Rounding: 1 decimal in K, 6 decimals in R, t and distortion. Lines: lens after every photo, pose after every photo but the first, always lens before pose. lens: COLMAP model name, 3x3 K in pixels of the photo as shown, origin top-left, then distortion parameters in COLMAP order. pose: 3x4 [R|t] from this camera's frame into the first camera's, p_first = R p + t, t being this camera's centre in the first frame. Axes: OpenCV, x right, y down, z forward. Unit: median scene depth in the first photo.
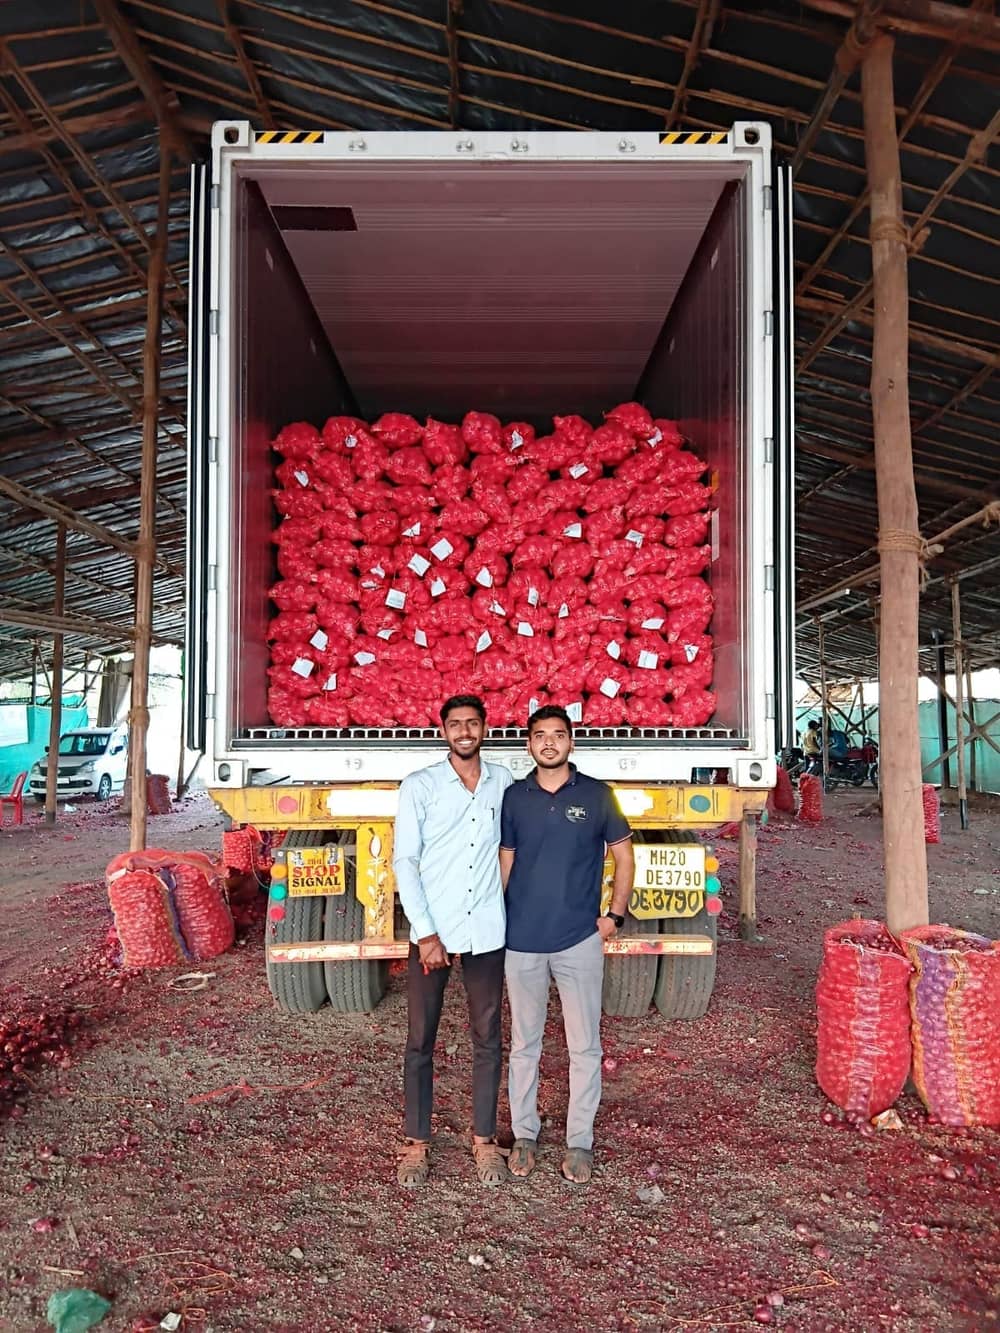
lens RADIAL K [[1008.2, 0, 497.8], [0, 1008.2, 672.4], [0, 0, 1]] dist [0.123171, -0.218560]
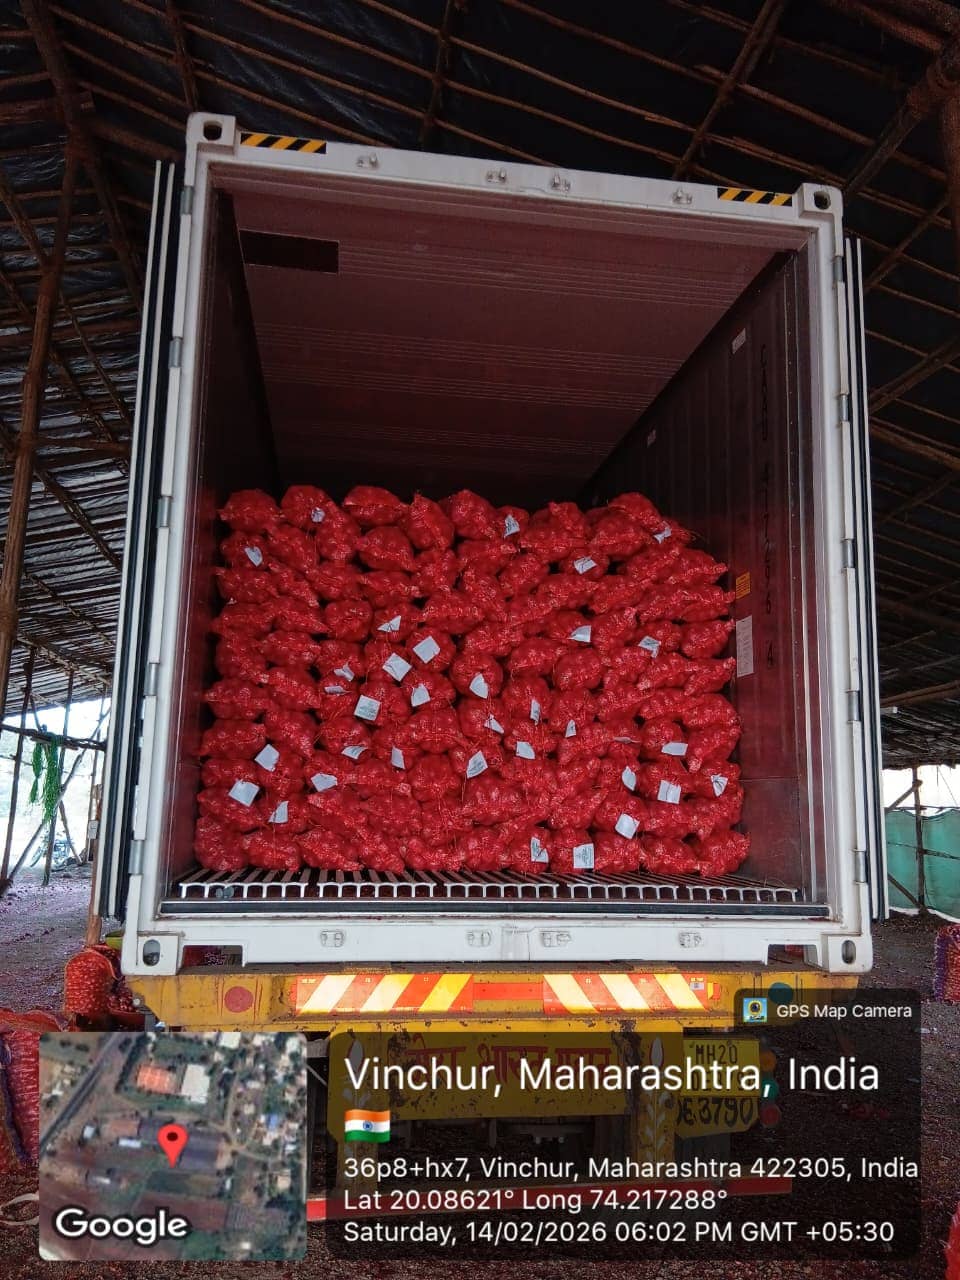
lens RADIAL K [[968.1, 0, 477.9], [0, 968.1, 645.7], [0, 0, 1]] dist [0.123171, -0.218560]
pose [[0.989707, 0.042812, 0.136552, -0.120893], [-0.027006, 0.992932, -0.115570, -0.034960], [-0.140534, 0.110693, 0.983869, 0.219619]]
